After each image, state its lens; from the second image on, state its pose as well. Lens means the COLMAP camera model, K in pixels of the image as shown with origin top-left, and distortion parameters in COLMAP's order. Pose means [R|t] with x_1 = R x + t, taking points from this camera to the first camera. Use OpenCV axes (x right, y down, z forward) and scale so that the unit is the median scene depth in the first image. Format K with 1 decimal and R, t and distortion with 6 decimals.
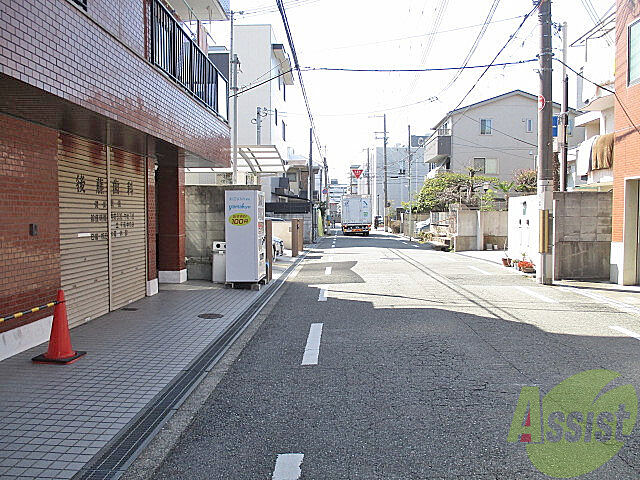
lens RADIAL K [[522.8, 0, 319.0], [0, 522.8, 238.3], [0, 0, 1]] dist [-0.014378, 0.006221]
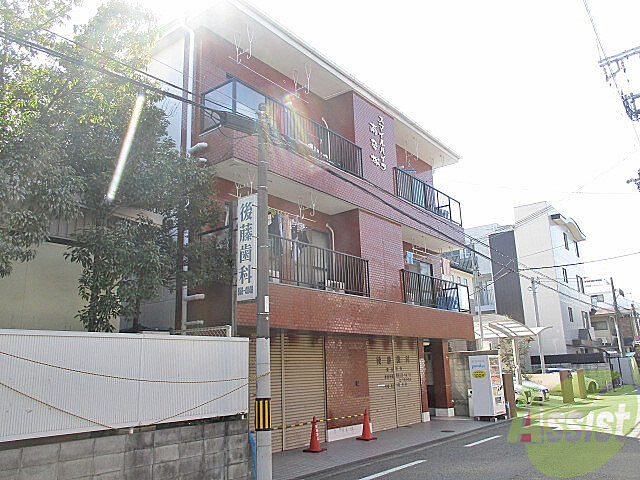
lens RADIAL K [[522.8, 0, 320.1], [0, 522.8, 240.9], [0, 0, 1]] dist [-0.014378, 0.006221]
pose [[0.807276, -0.169964, -0.565171, 0.418393], [0.007263, 0.960422, -0.278454, 0.011611], [0.590130, 0.220684, 0.776560, -0.591007]]
